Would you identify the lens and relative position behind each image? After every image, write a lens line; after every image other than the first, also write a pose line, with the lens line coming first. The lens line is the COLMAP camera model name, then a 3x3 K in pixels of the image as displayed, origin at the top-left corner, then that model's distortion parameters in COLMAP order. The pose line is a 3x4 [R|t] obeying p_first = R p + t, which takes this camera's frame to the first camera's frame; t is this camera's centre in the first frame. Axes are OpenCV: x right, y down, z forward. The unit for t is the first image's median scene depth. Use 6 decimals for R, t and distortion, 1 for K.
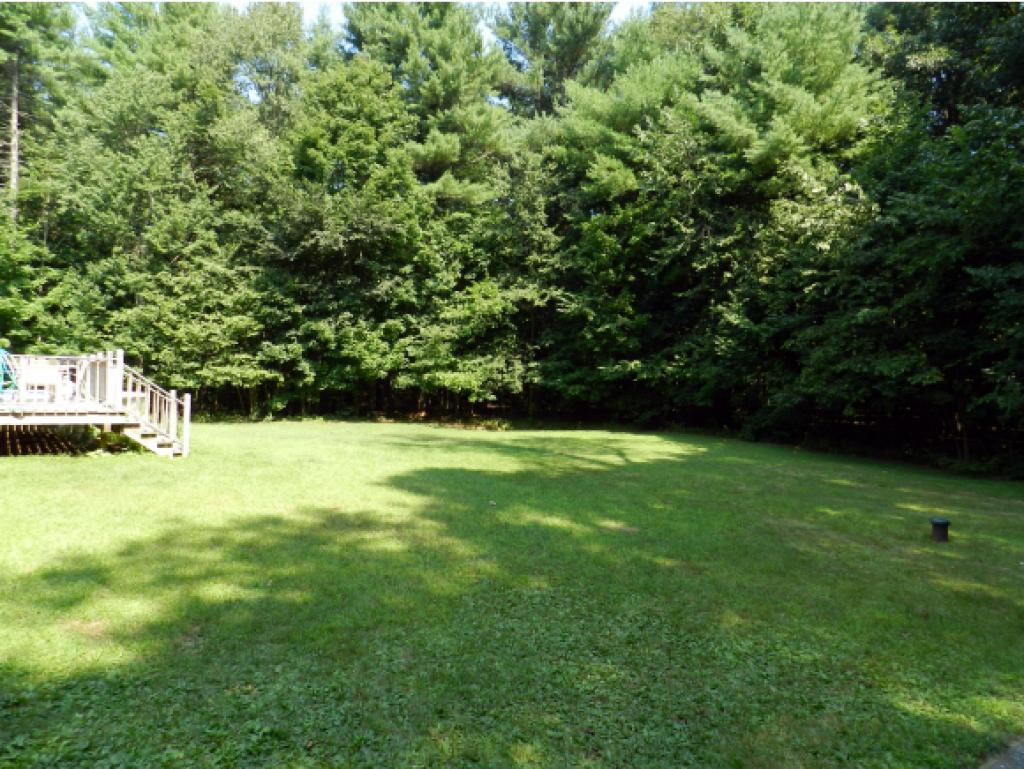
lens RADIAL K [[710.7, 0, 509.0], [0, 710.7, 386.6], [0, 0, 1]] dist [0.025866, 0.008860]
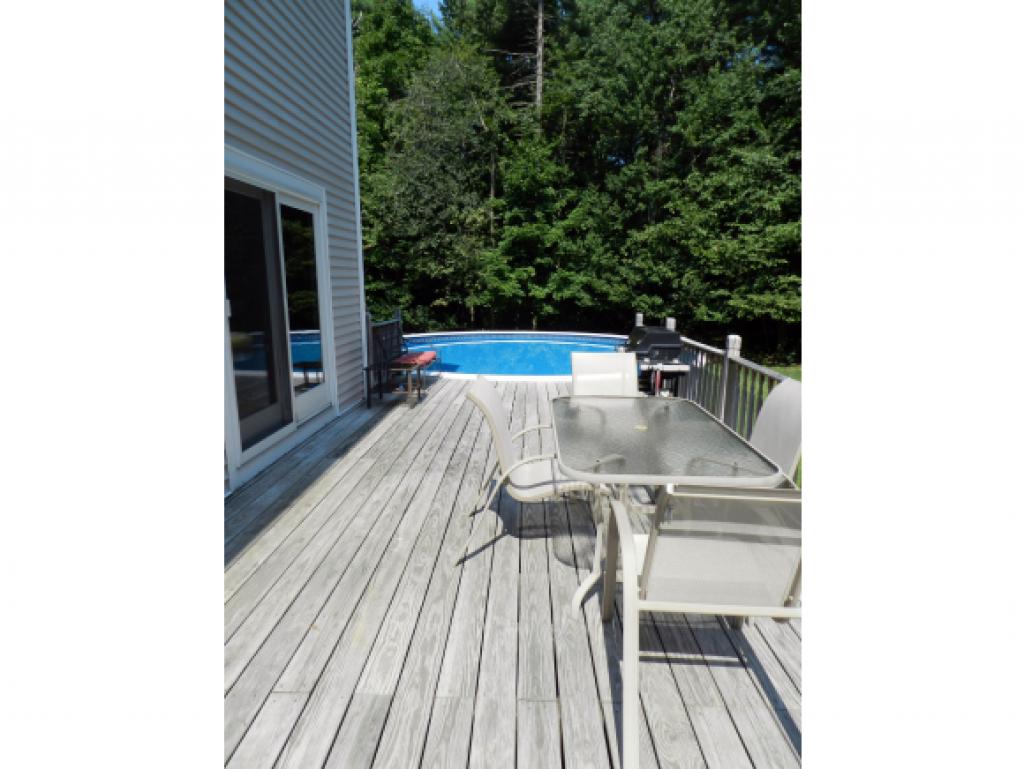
lens RADIAL K [[532.7, 0, 509.9], [0, 532.7, 385.5], [0, 0, 1]] dist [0.035576, 0.000005]
pose [[0.801032, 0.099187, -0.590347, -0.269533], [0.010257, 0.983758, 0.179204, -0.038012], [0.598534, -0.149603, 0.787004, 0.375762]]
